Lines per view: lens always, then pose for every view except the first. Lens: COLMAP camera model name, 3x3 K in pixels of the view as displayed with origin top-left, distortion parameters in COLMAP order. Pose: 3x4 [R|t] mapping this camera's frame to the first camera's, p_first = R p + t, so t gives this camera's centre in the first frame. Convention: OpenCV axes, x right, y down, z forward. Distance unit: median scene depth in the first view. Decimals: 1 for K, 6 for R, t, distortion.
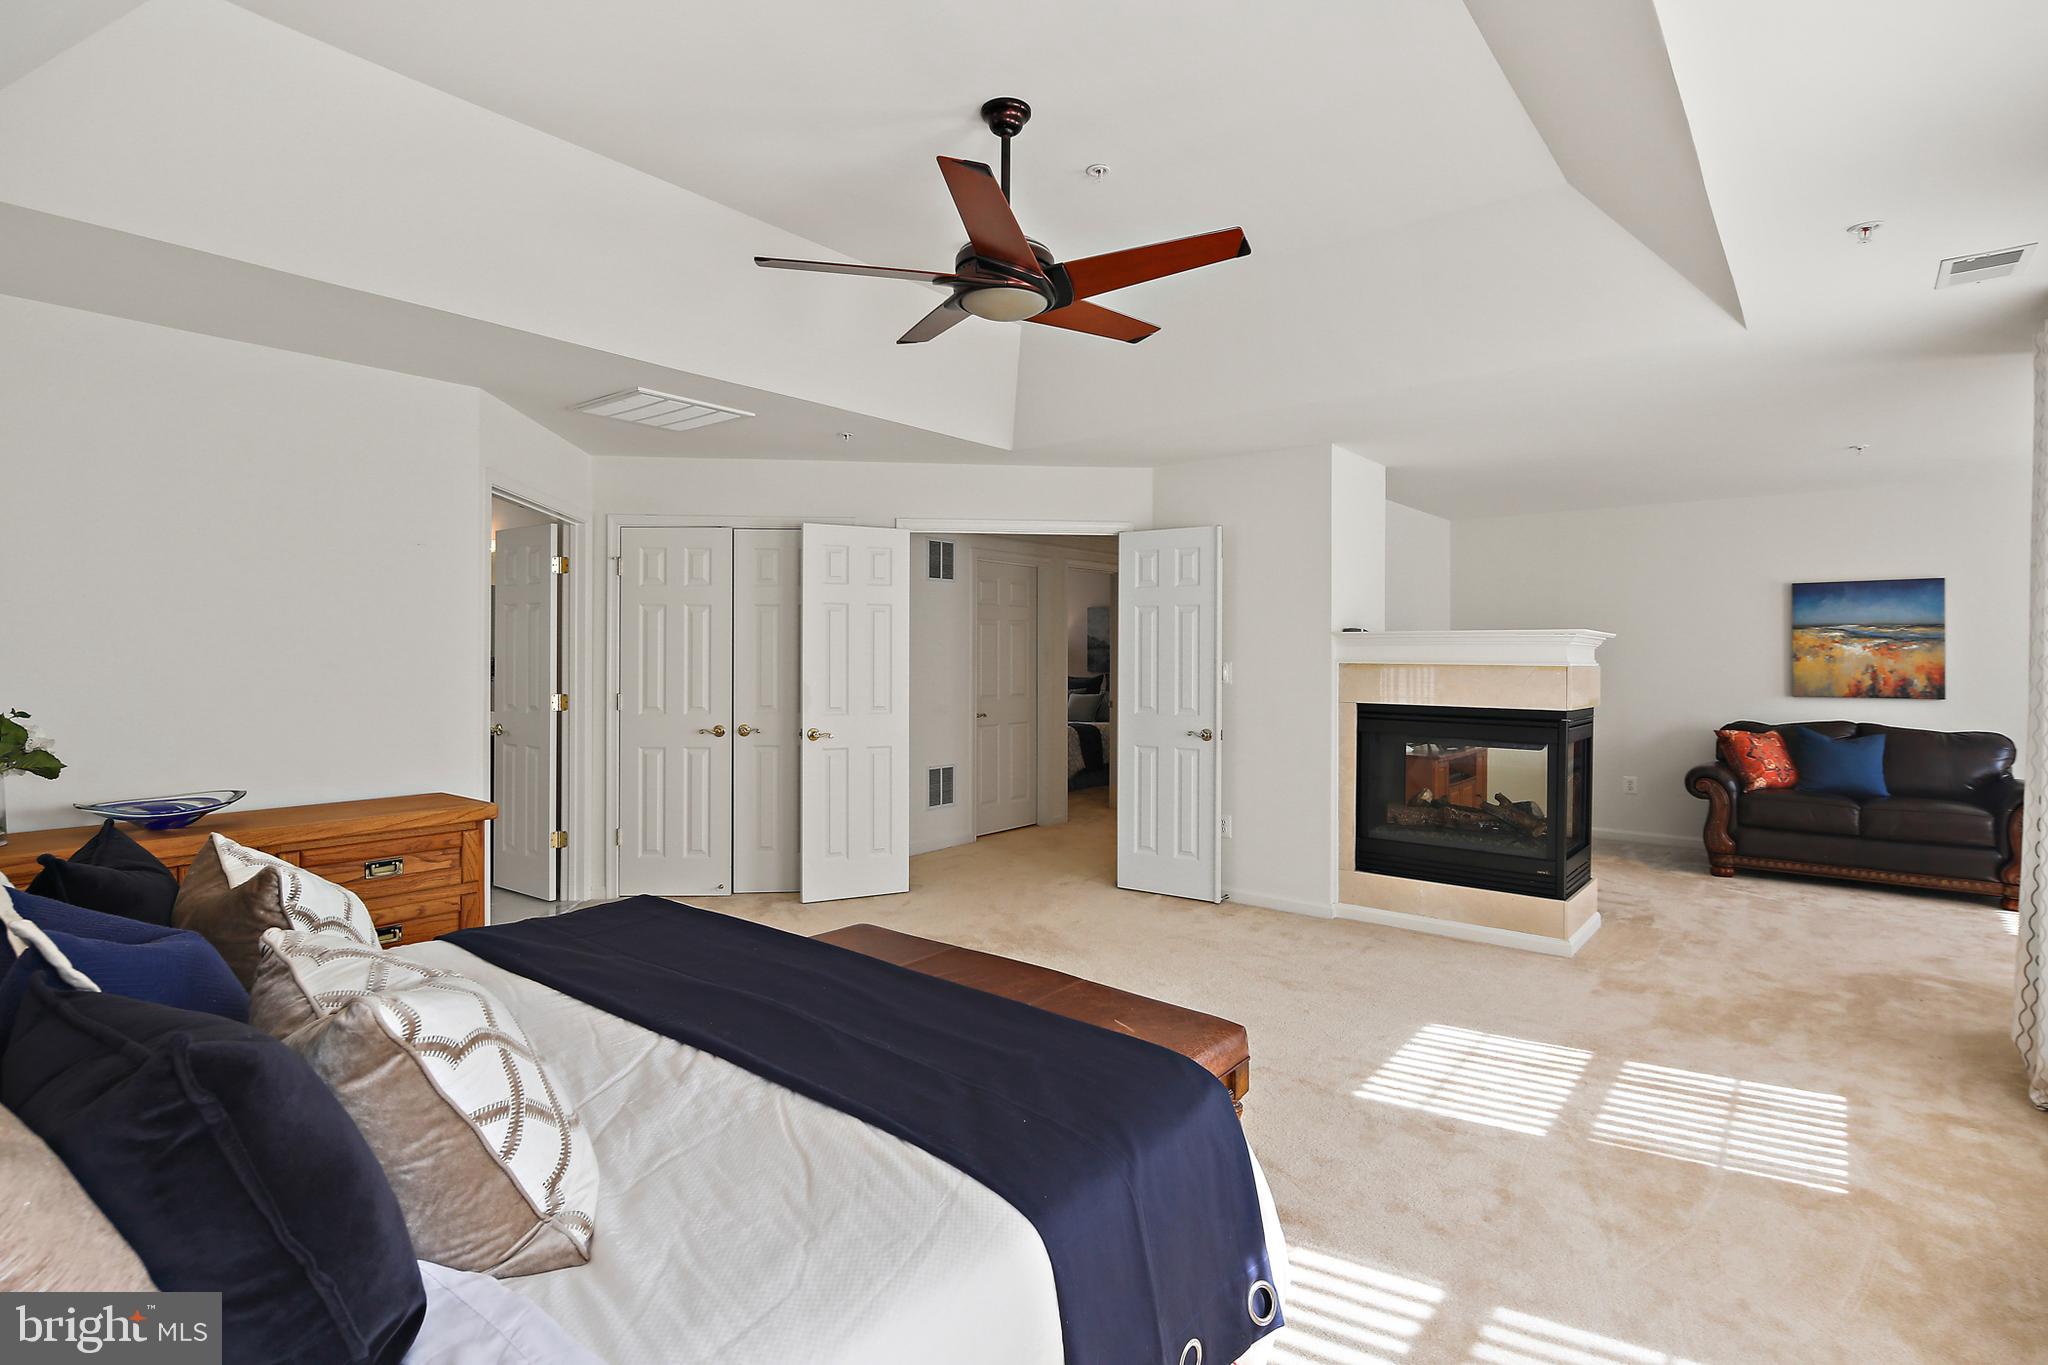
lens RADIAL K [[999.7, 0, 1016.5], [0, 999.7, 651.3], [0, 0, 1]] dist [0.002420, -0.001468]
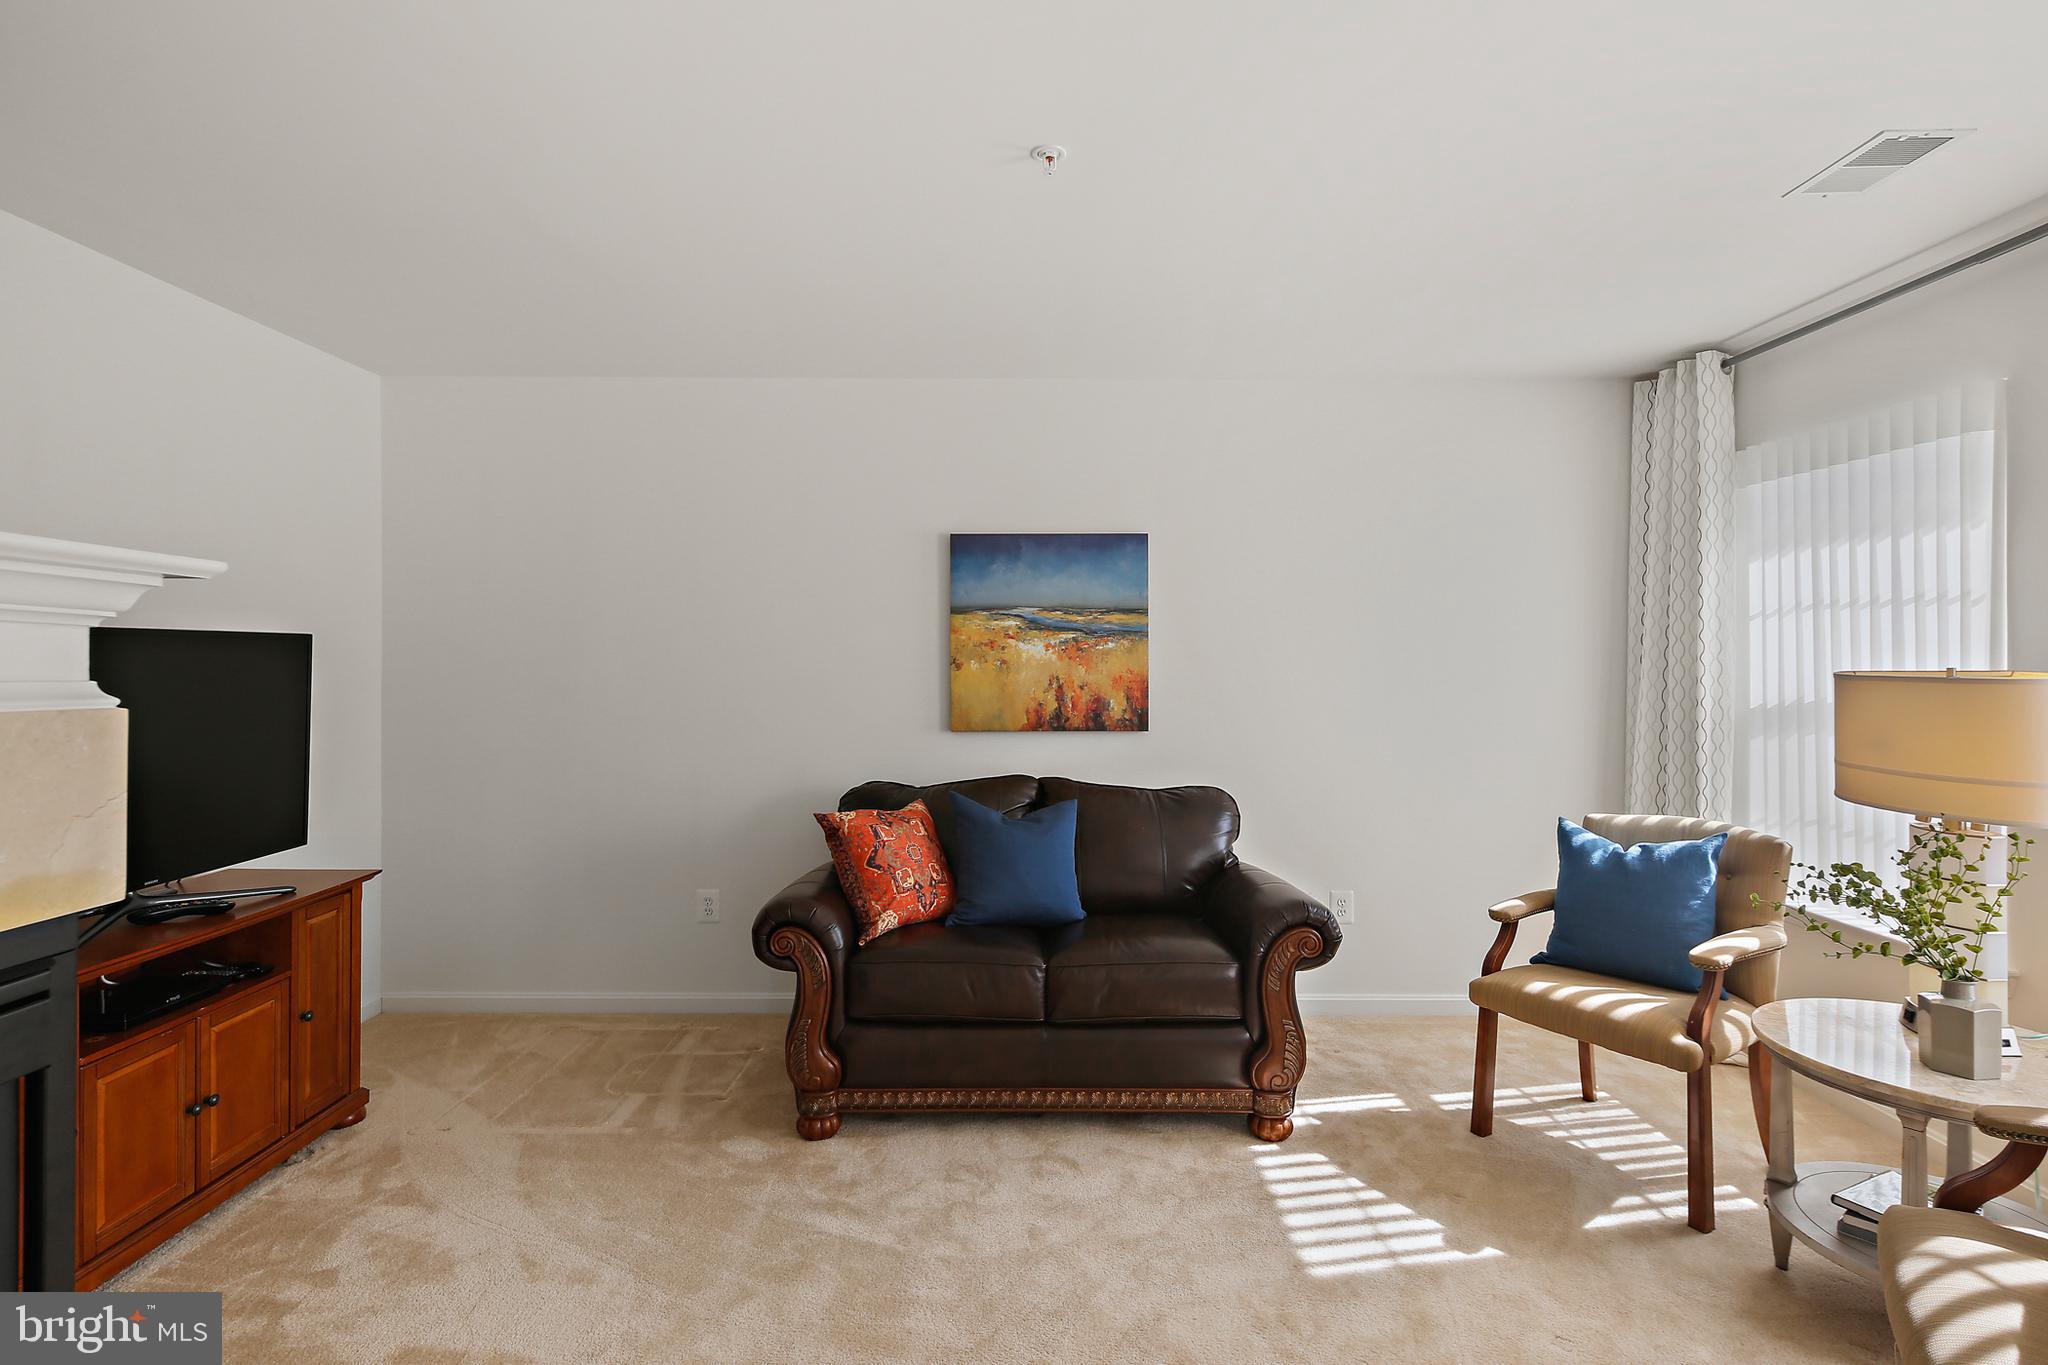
lens RADIAL K [[999.7, 0, 1023.8], [0, 999.7, 674.8], [0, 0, 1]] dist [0.002420, -0.001468]
pose [[0.766900, -0.006436, 0.641735, 0.473514], [-0.001949, 0.999922, 0.012358, 0.005880], [-0.641764, -0.010728, 0.766827, 0.575092]]
